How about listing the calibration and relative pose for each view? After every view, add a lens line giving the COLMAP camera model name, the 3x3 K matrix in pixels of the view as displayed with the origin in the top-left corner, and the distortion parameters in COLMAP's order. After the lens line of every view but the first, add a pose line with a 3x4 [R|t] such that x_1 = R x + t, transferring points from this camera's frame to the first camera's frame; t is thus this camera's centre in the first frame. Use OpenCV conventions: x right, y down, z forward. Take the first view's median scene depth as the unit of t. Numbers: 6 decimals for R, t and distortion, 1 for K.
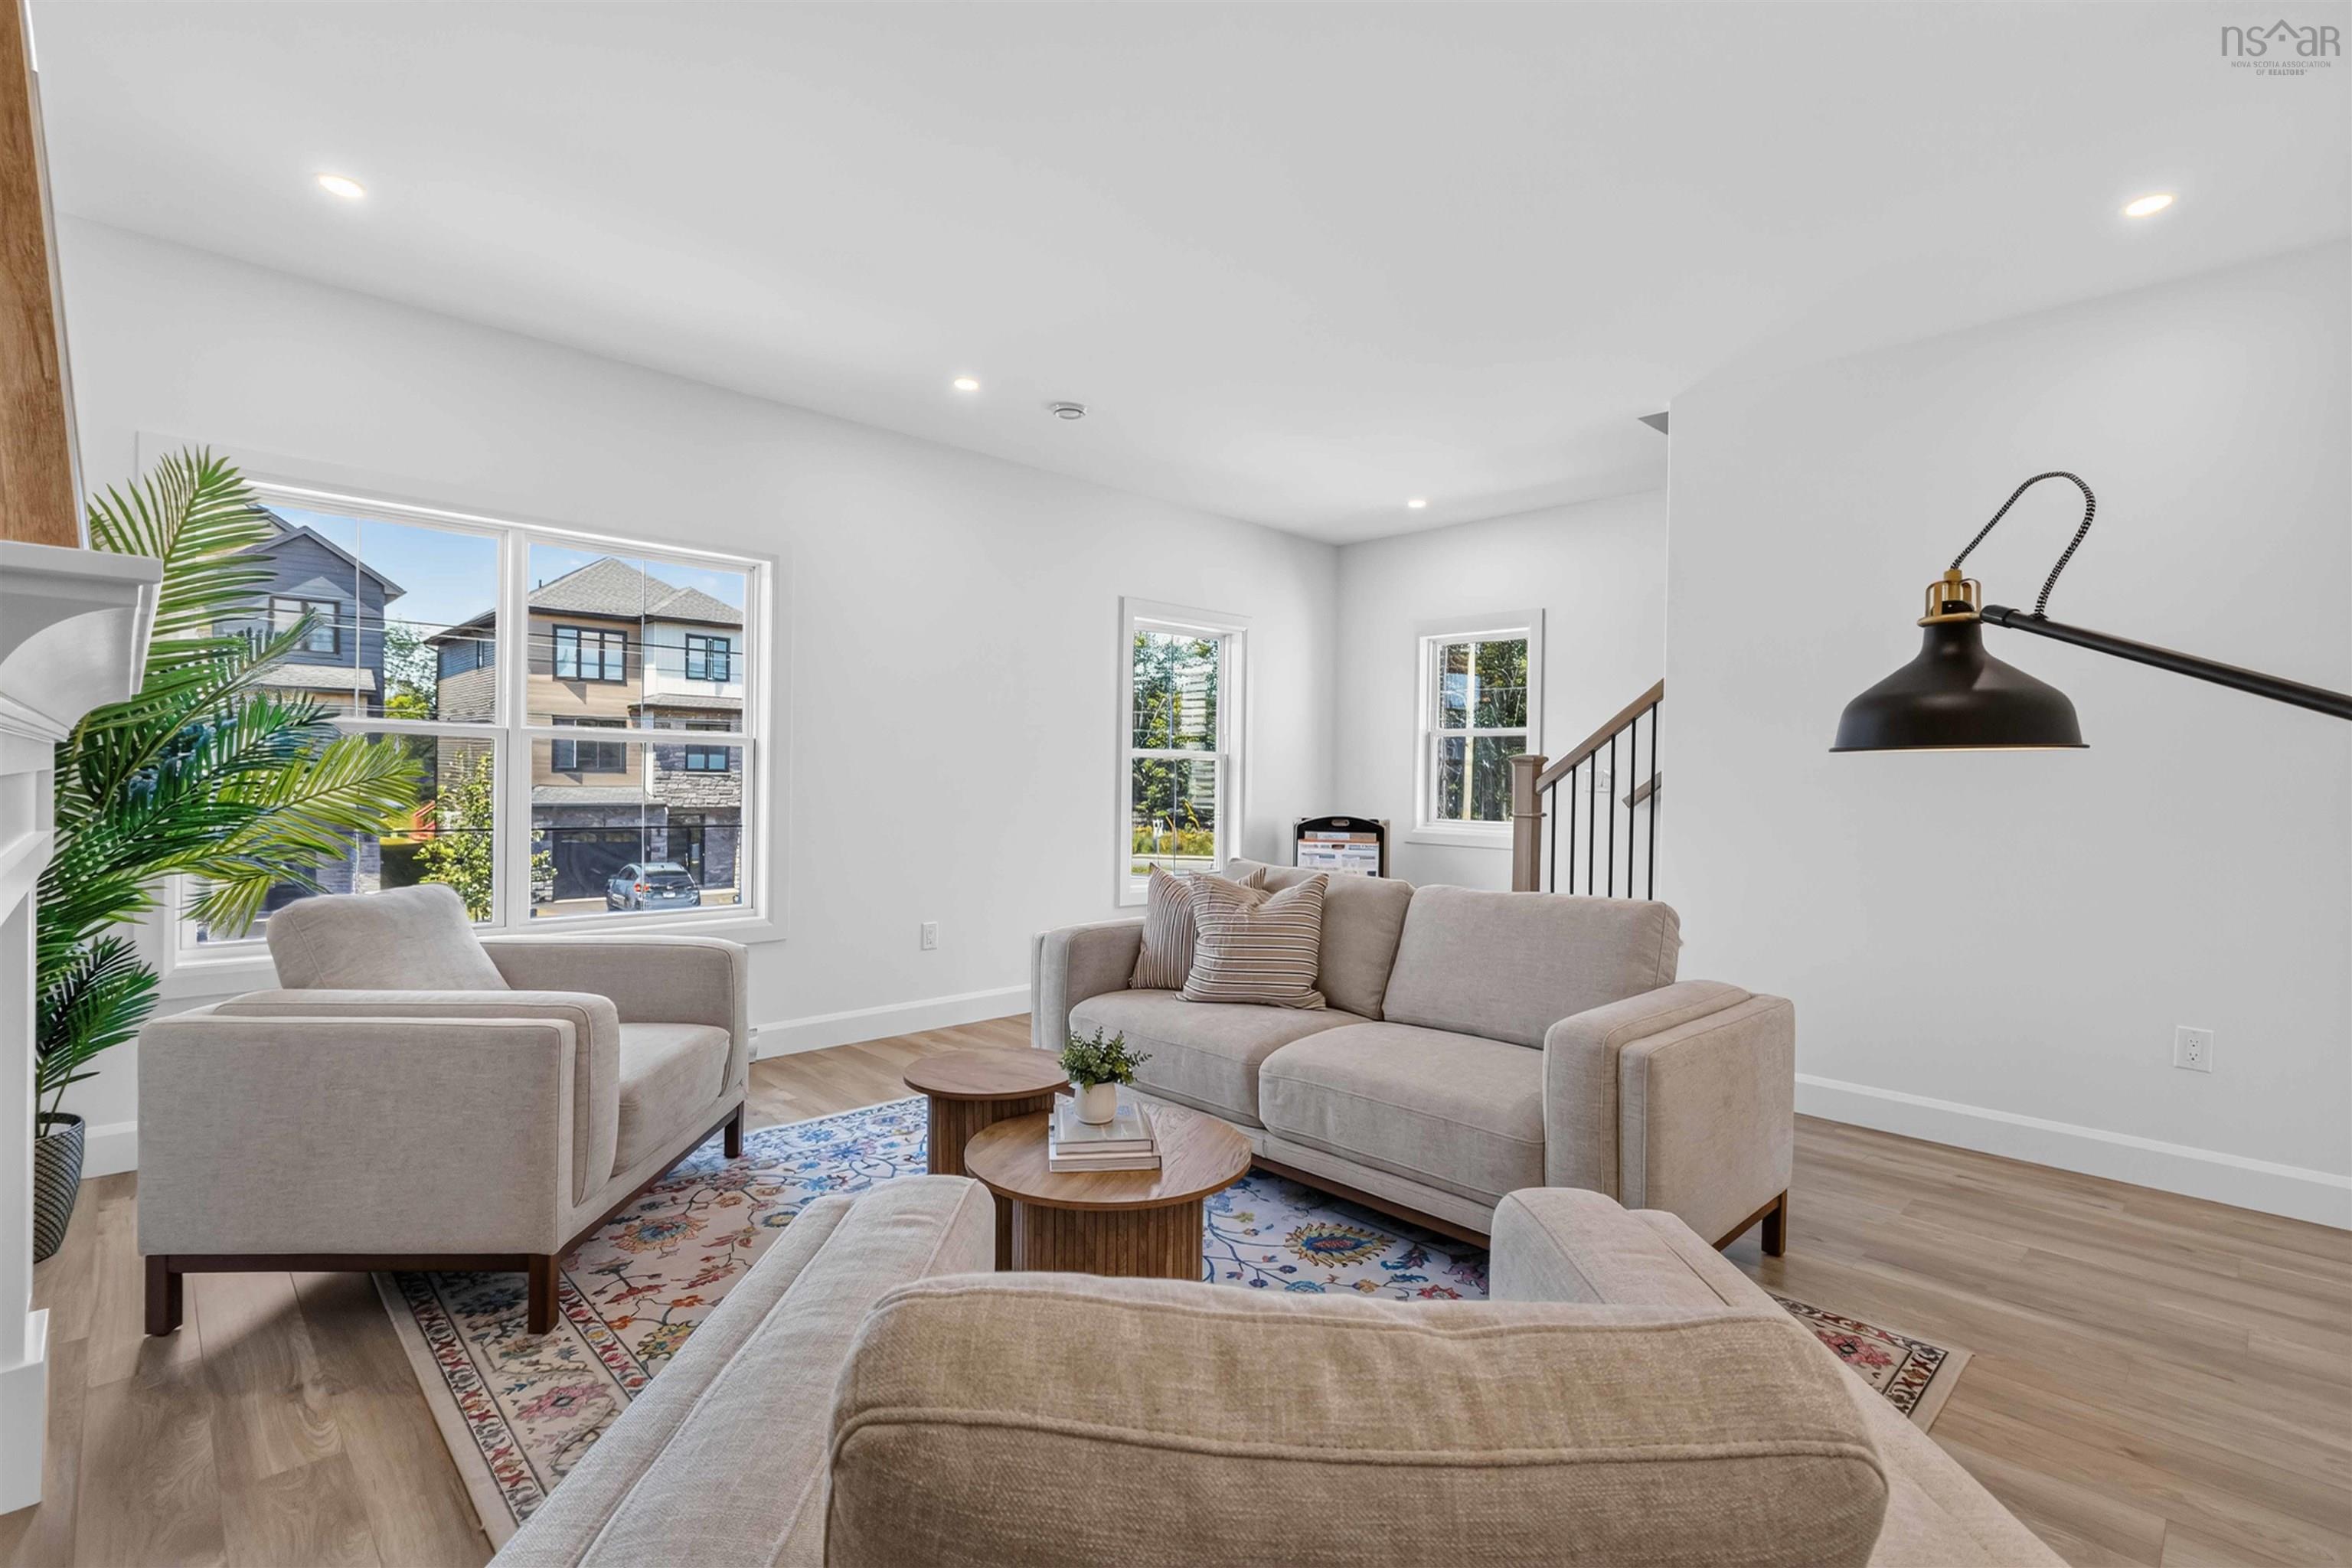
lens RADIAL K [[1078.3, 0, 1176.0], [0, 1078.3, 784.0], [0, 0, 1]] dist [0.005894, -0.000151]
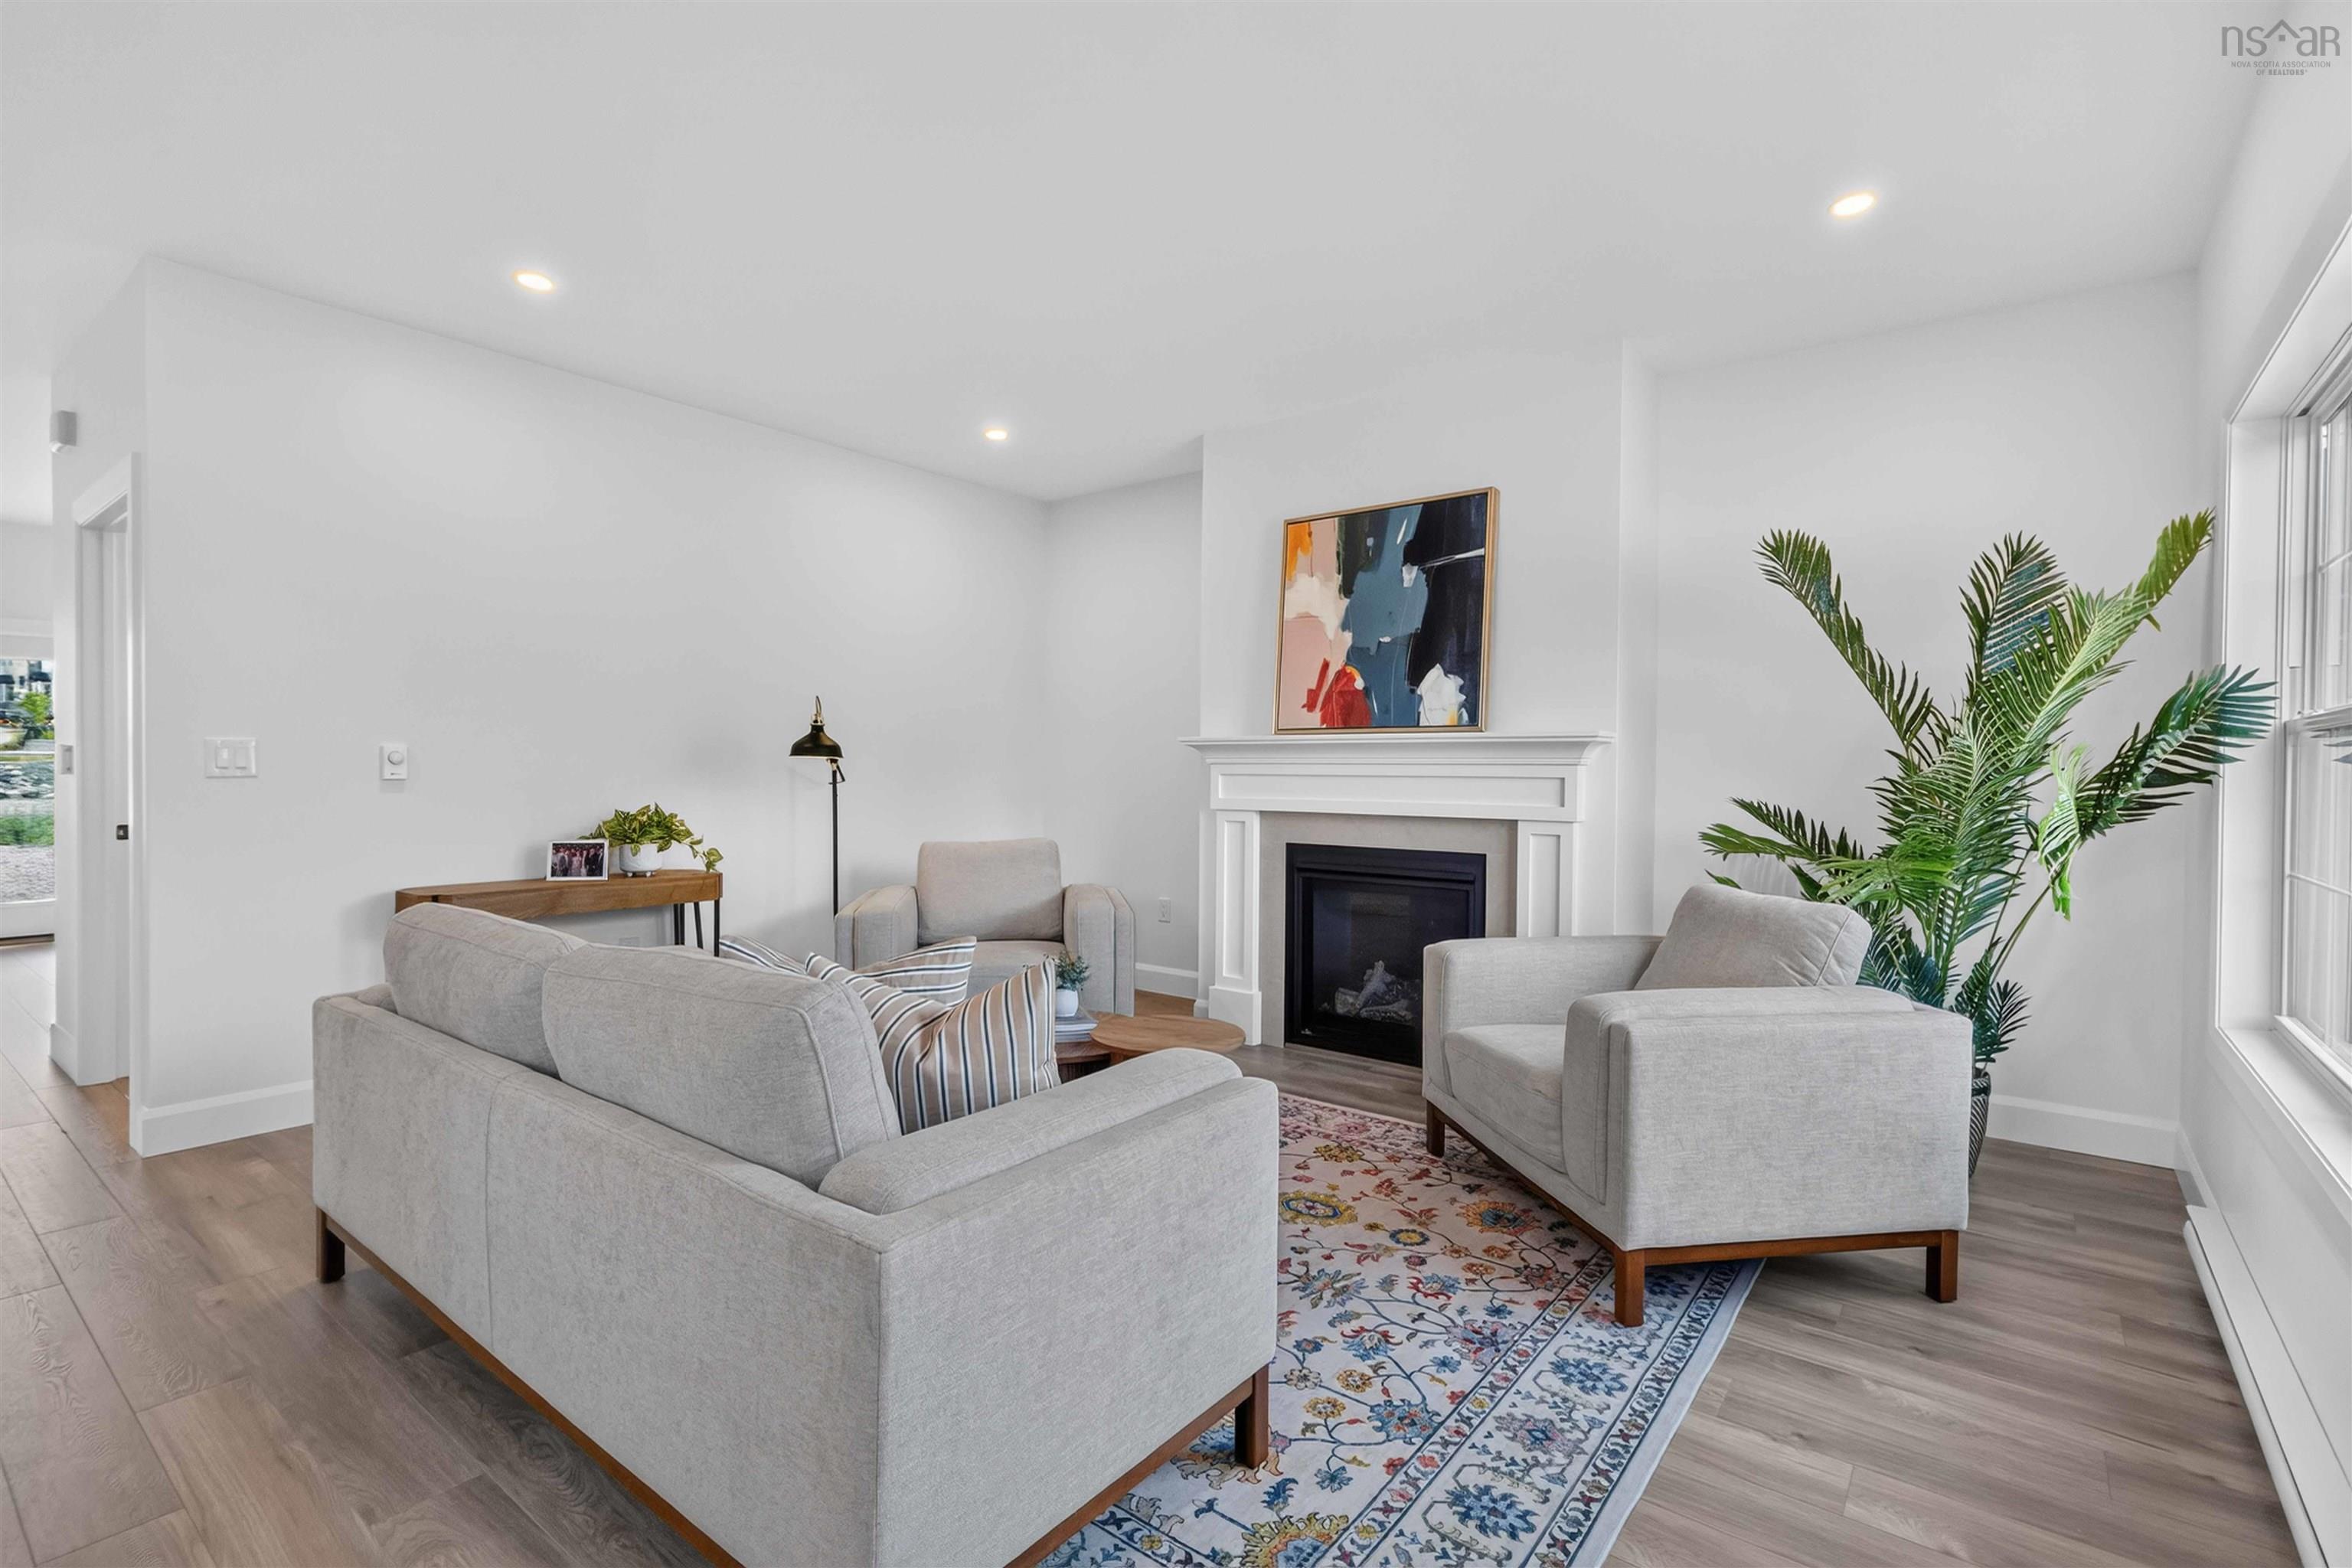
lens RADIAL K [[1078.3, 0, 1176.0], [0, 1078.3, 784.0], [0, 0, 1]] dist [0.005894, -0.000151]
pose [[-0.990619, -0.016631, -0.135639, -0.020110], [-0.019034, 0.999684, 0.016437, -0.012823], [0.135323, 0.018864, -0.990622, 1.871871]]
